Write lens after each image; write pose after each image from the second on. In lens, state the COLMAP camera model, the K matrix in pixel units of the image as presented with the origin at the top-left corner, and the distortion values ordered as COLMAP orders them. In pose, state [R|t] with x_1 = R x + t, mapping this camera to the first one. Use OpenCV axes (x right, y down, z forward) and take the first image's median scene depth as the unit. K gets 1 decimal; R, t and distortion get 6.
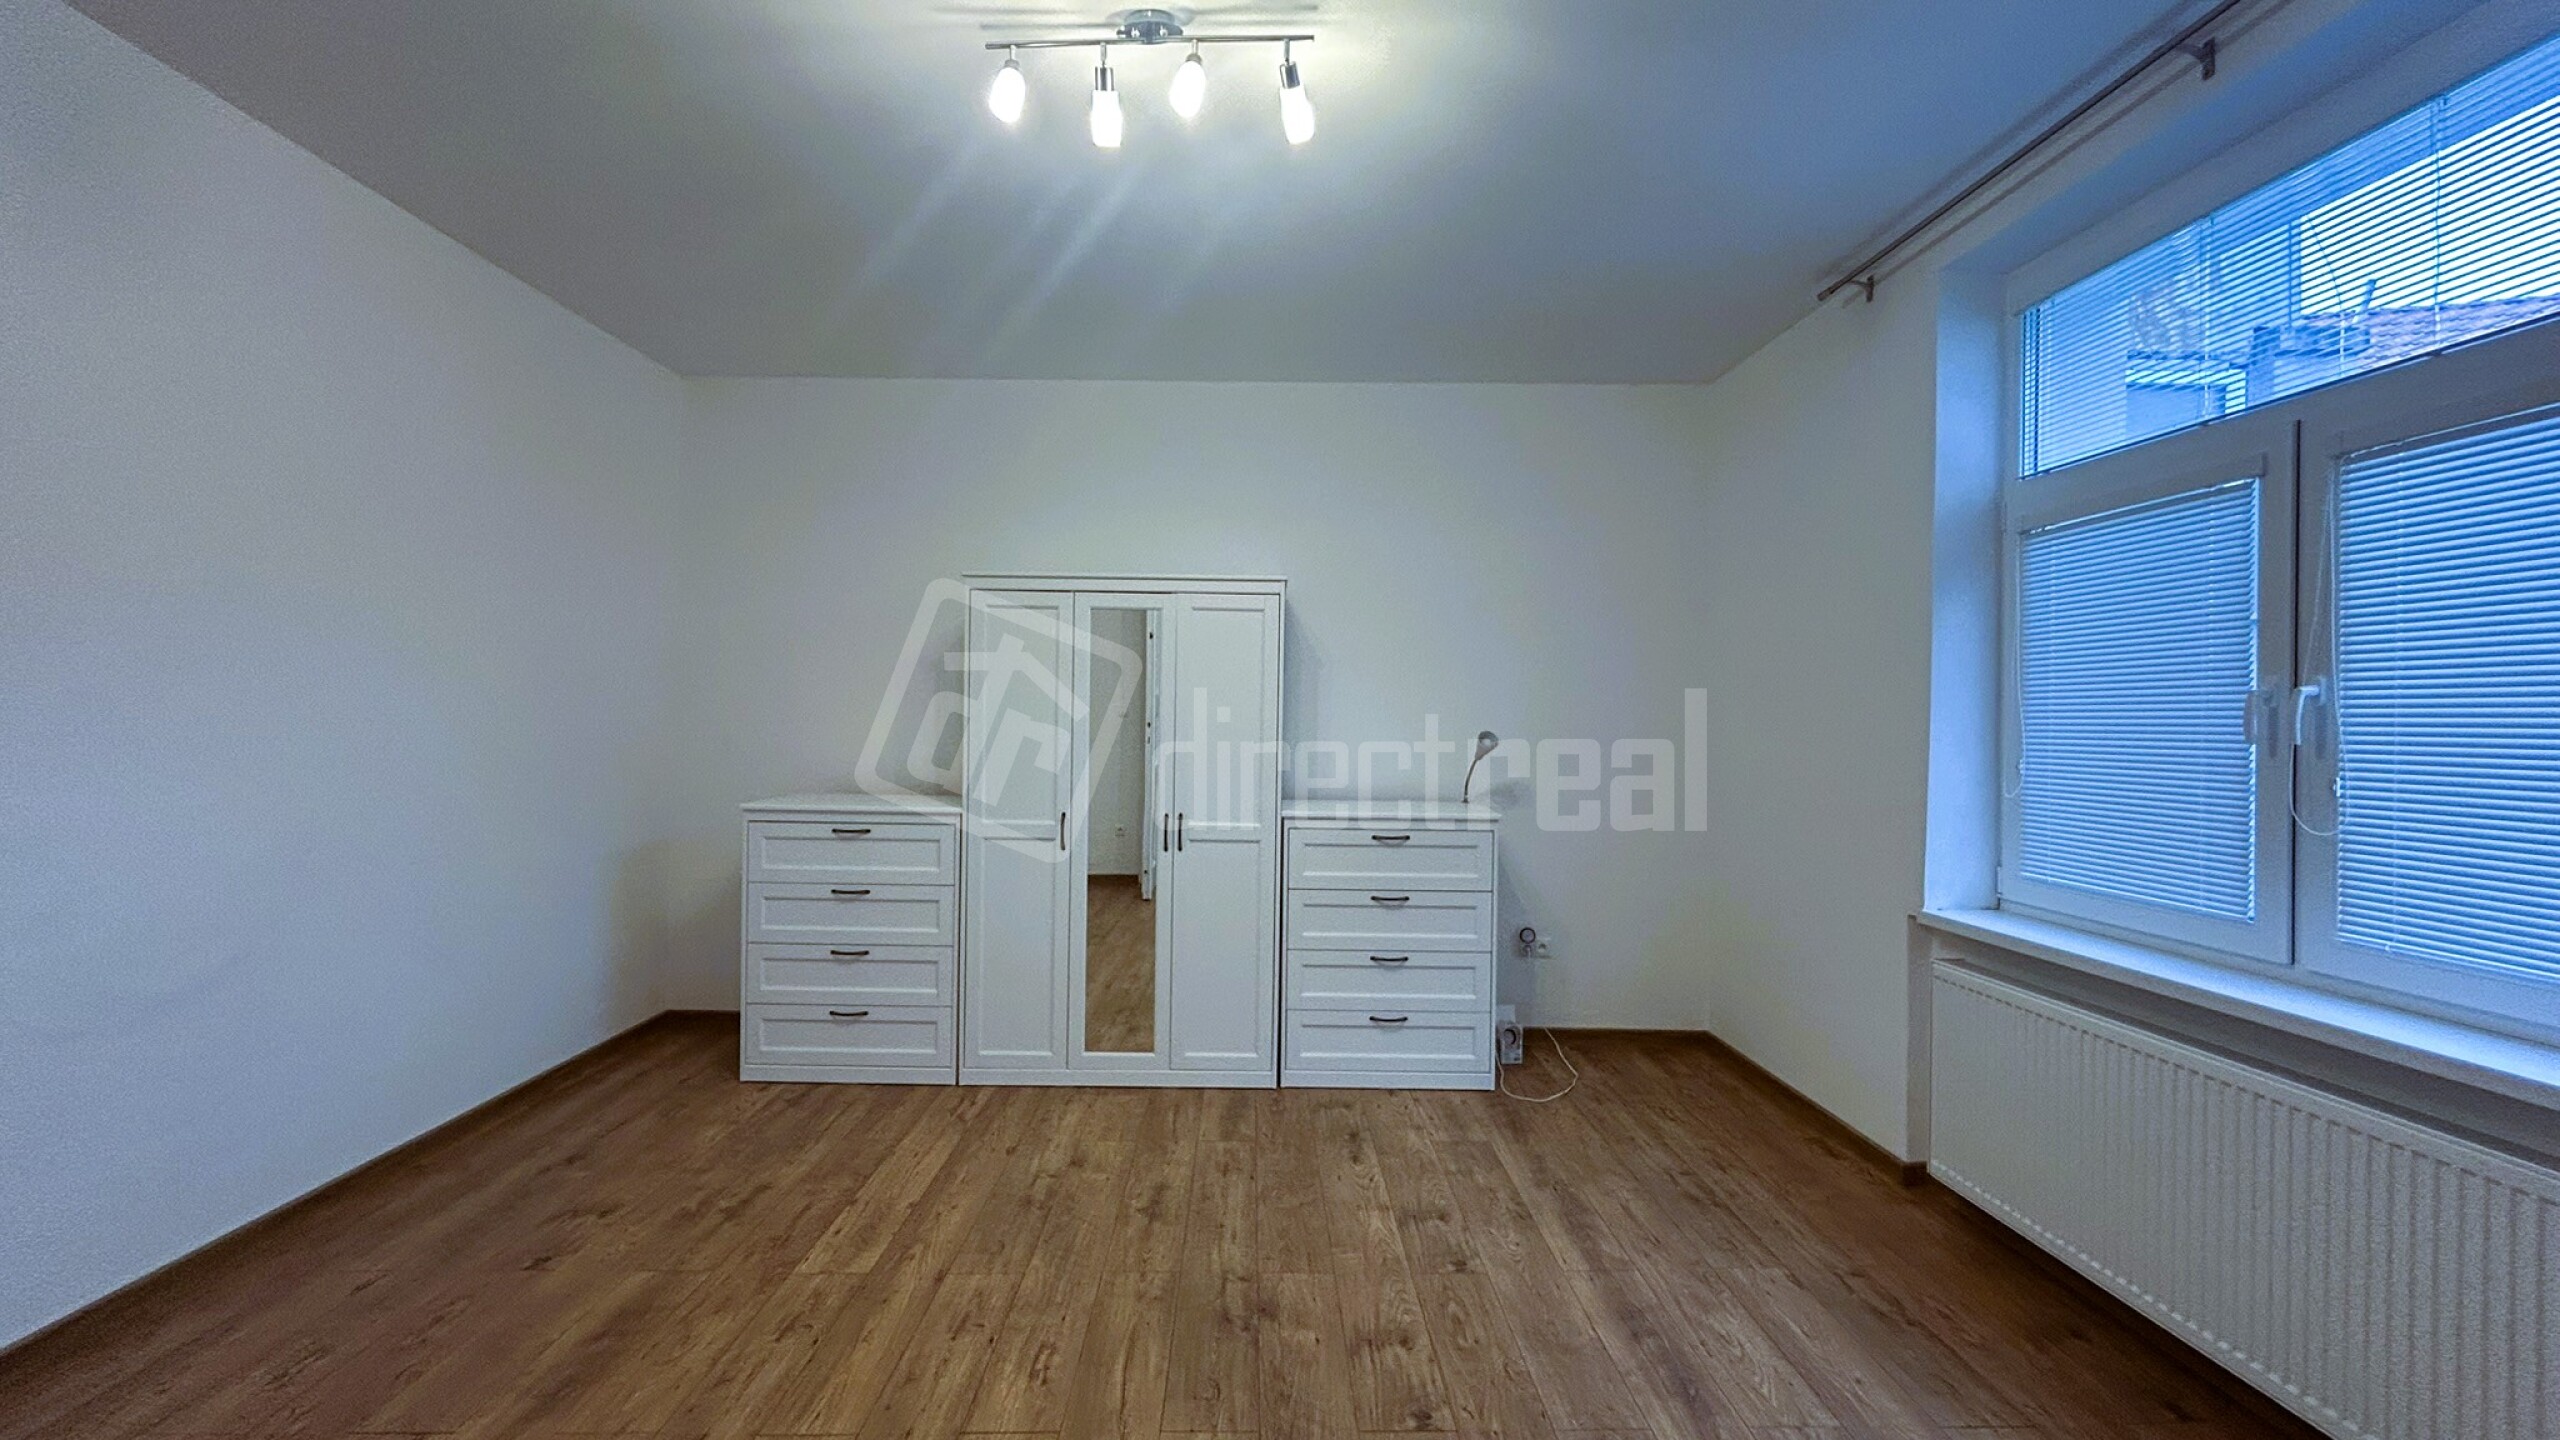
lens RADIAL K [[1035.0, 0, 1276.3], [0, 1035.0, 719.9], [0, 0, 1]] dist [-0.001414, 0.000626]
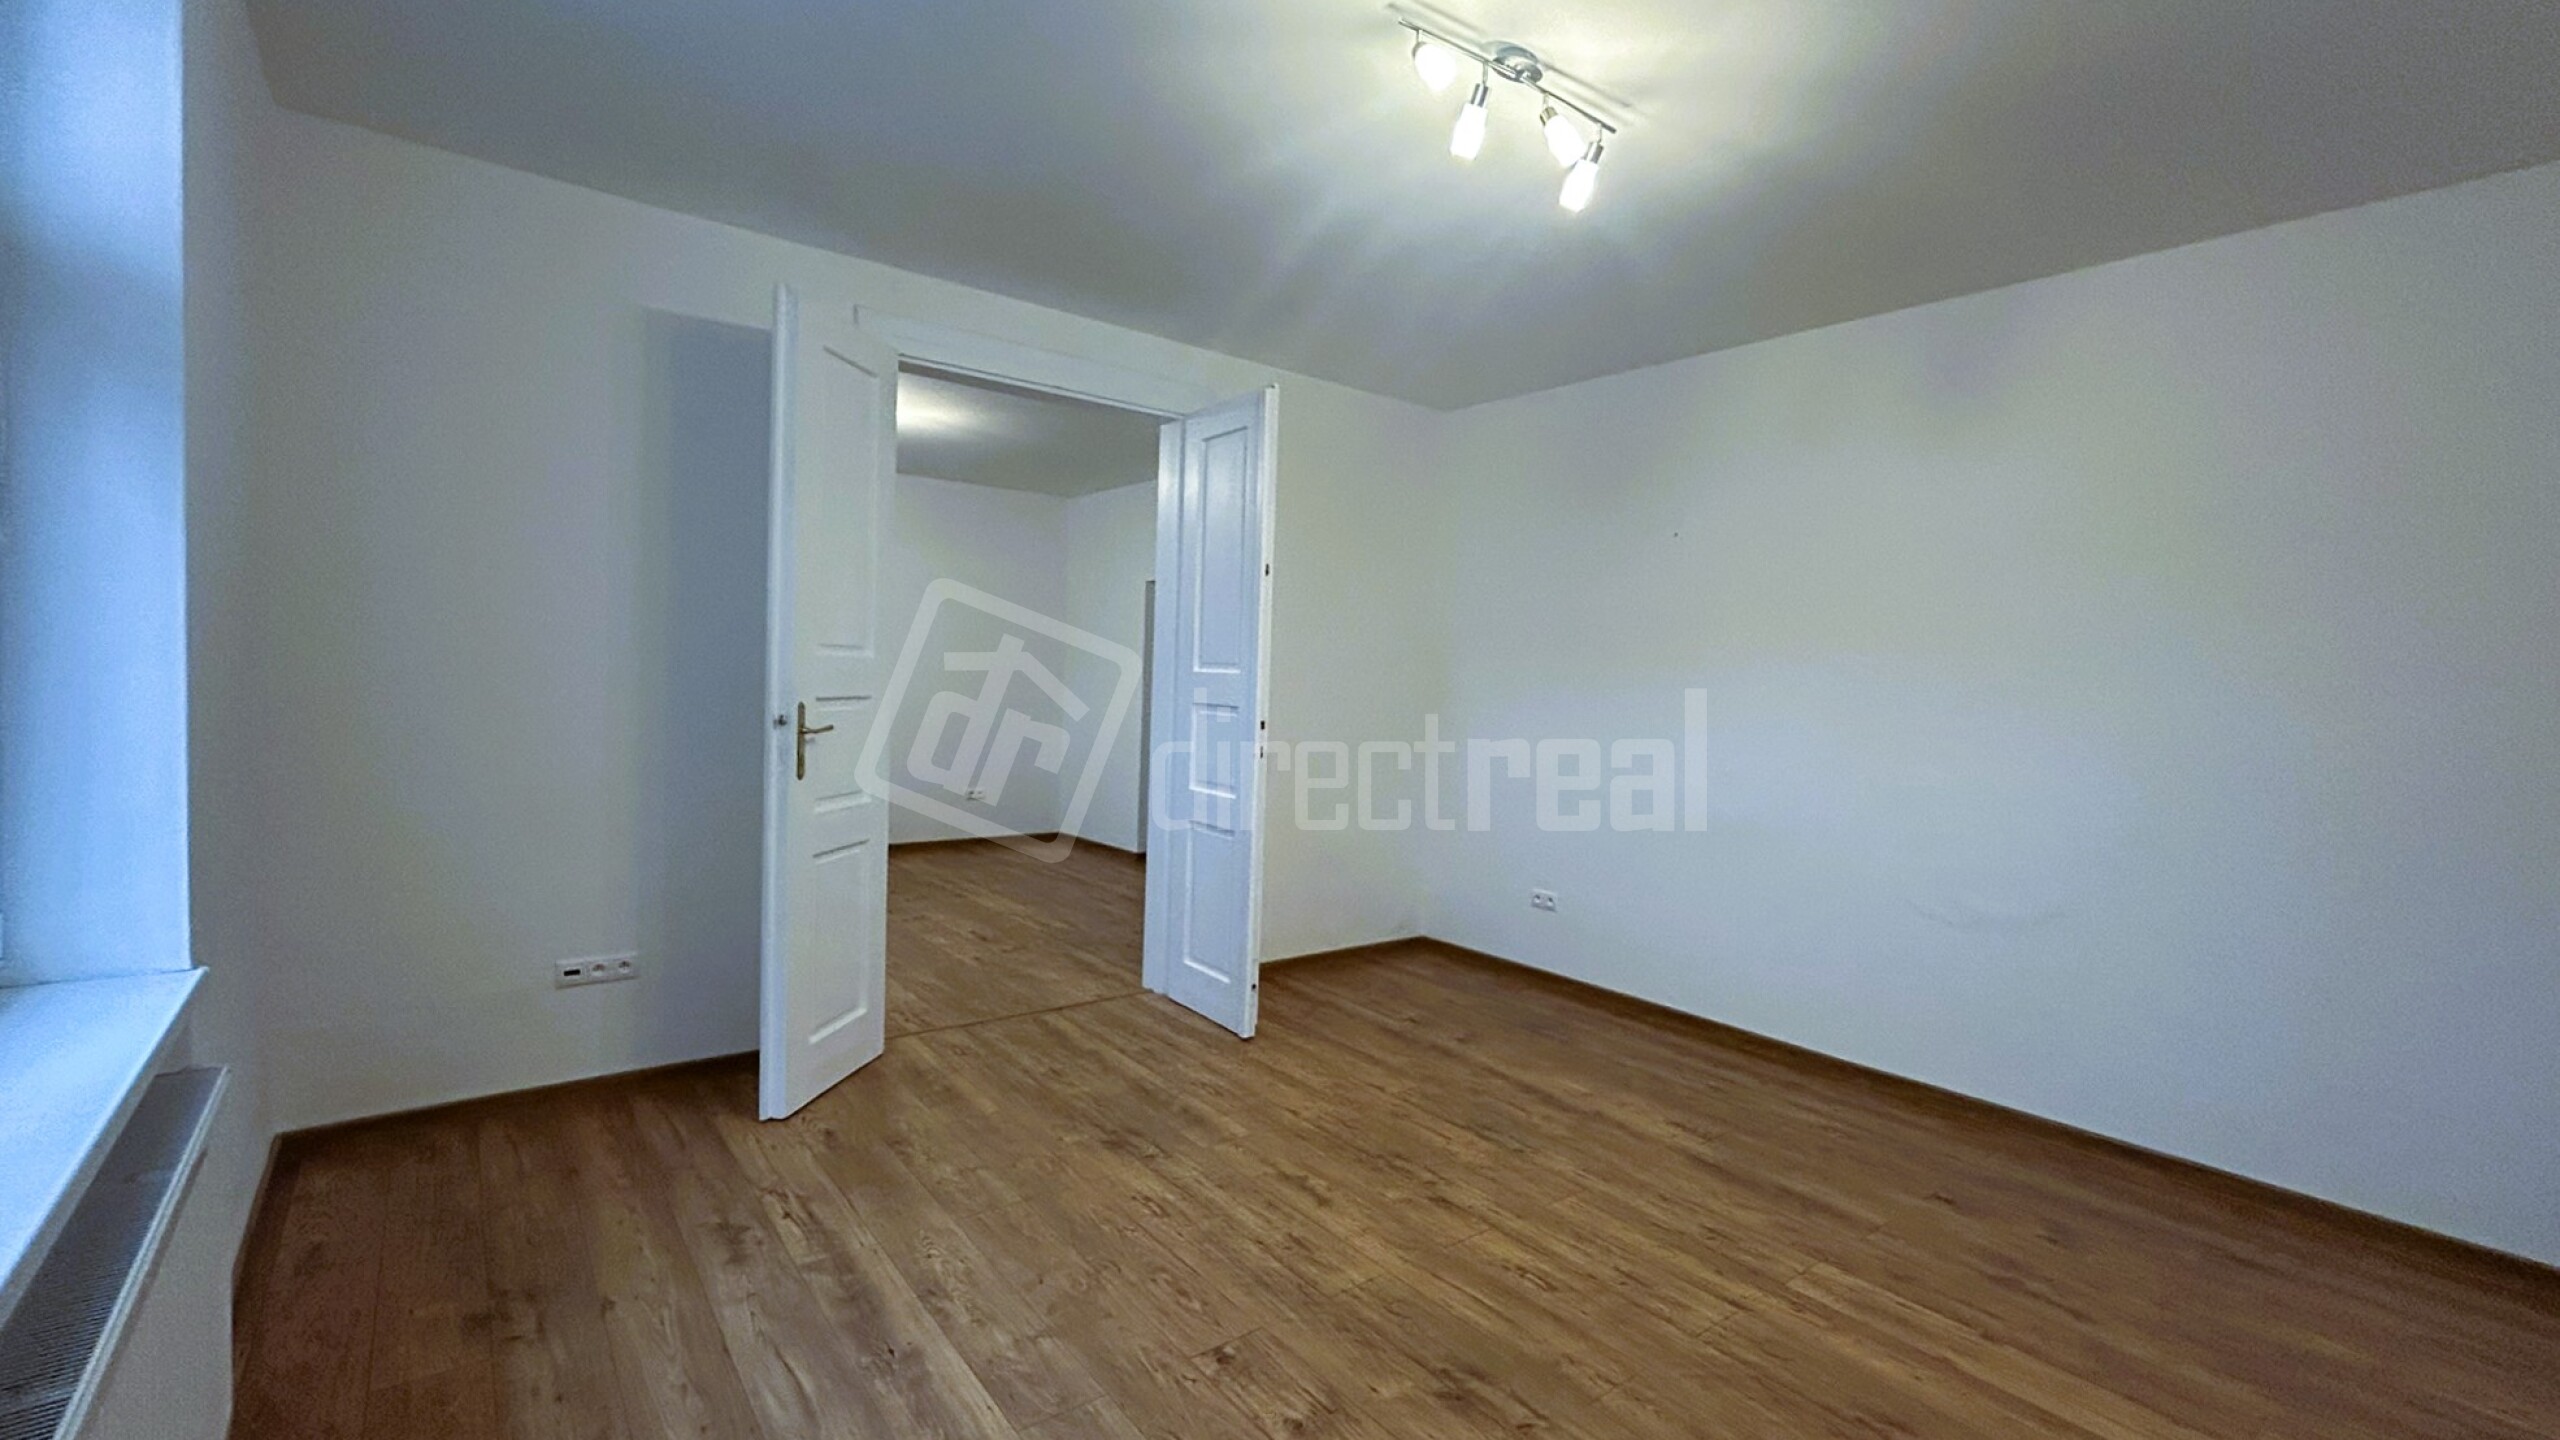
lens RADIAL K [[1077.7, 0, 1289.7], [0, 1077.7, 718.1], [0, 0, 1]] dist [-0.000601, 0.000449]
pose [[-0.799170, -0.020971, -0.600739, 0.523680], [-0.050470, 0.998203, 0.032294, -0.011908], [0.598982, 0.056127, -0.798793, 1.293393]]
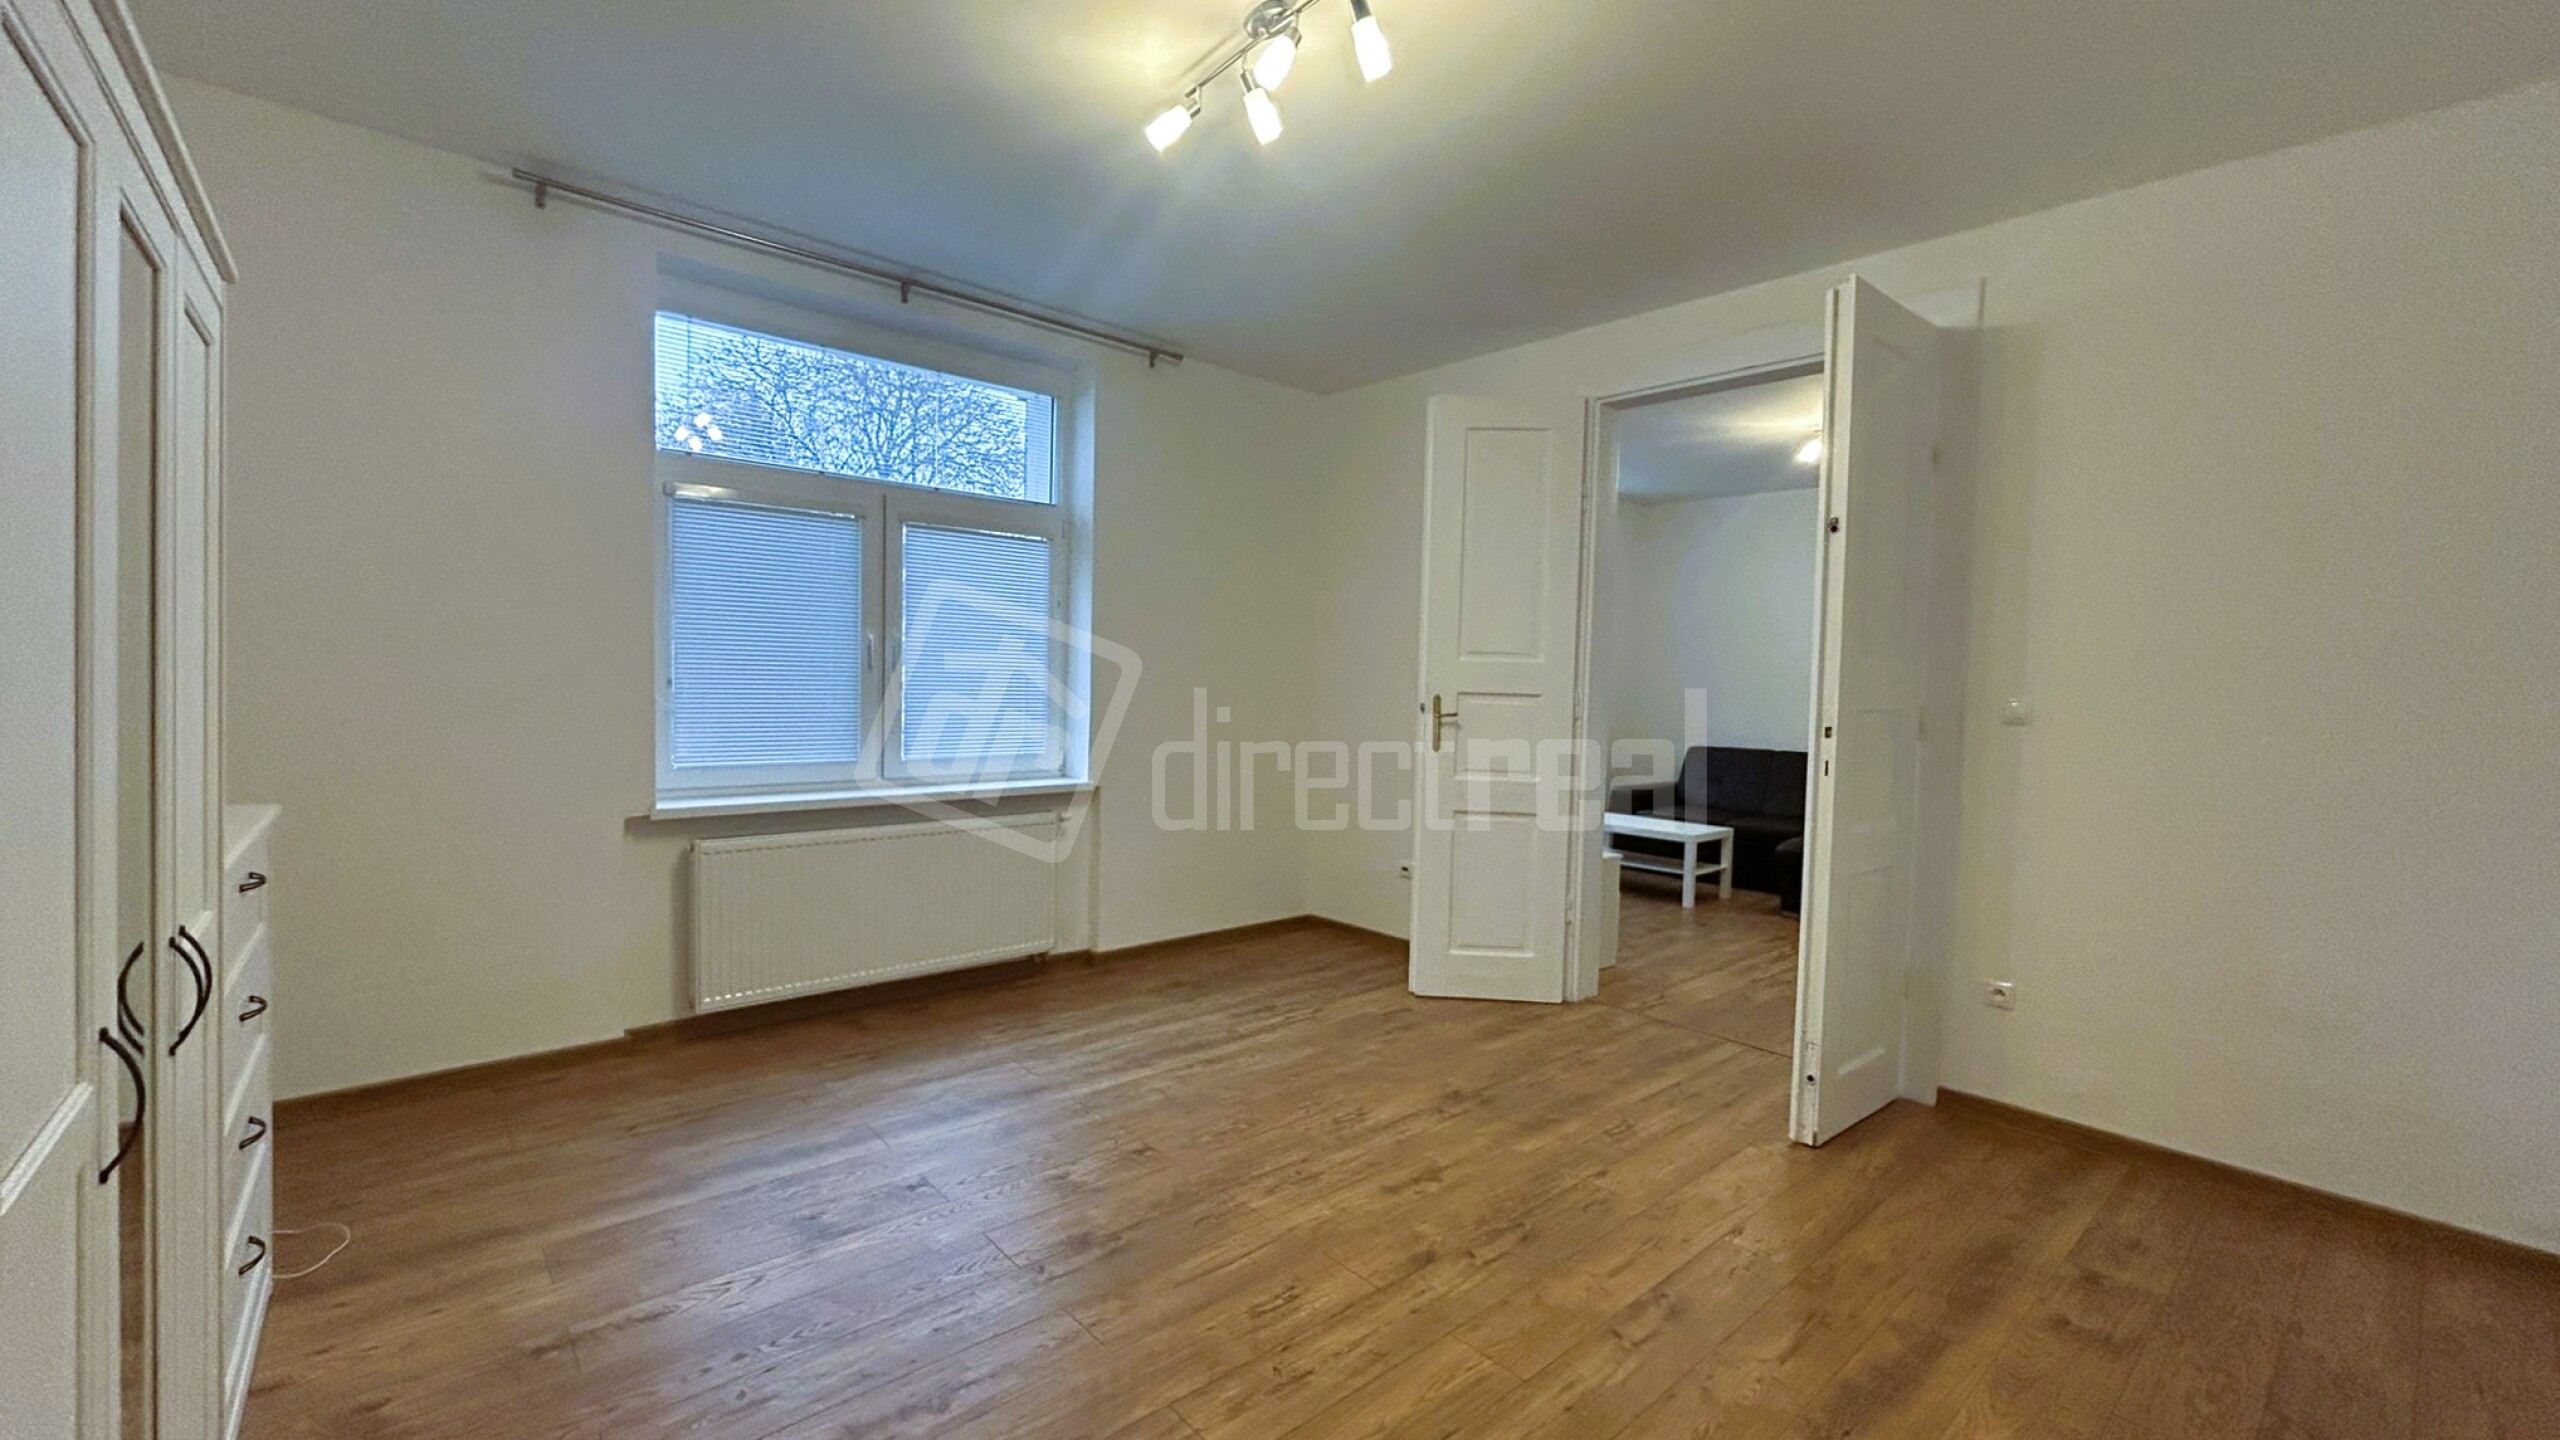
lens RADIAL K [[1049.6, 0, 1288.5], [0, 1049.6, 718.7], [0, 0, 1]] dist [-0.001583, 0.000327]
pose [[-0.646688, -0.066229, 0.759874, -0.726393], [-0.036484, 0.997769, 0.055914, -0.008441], [-0.761882, 0.008435, -0.647661, 1.222727]]
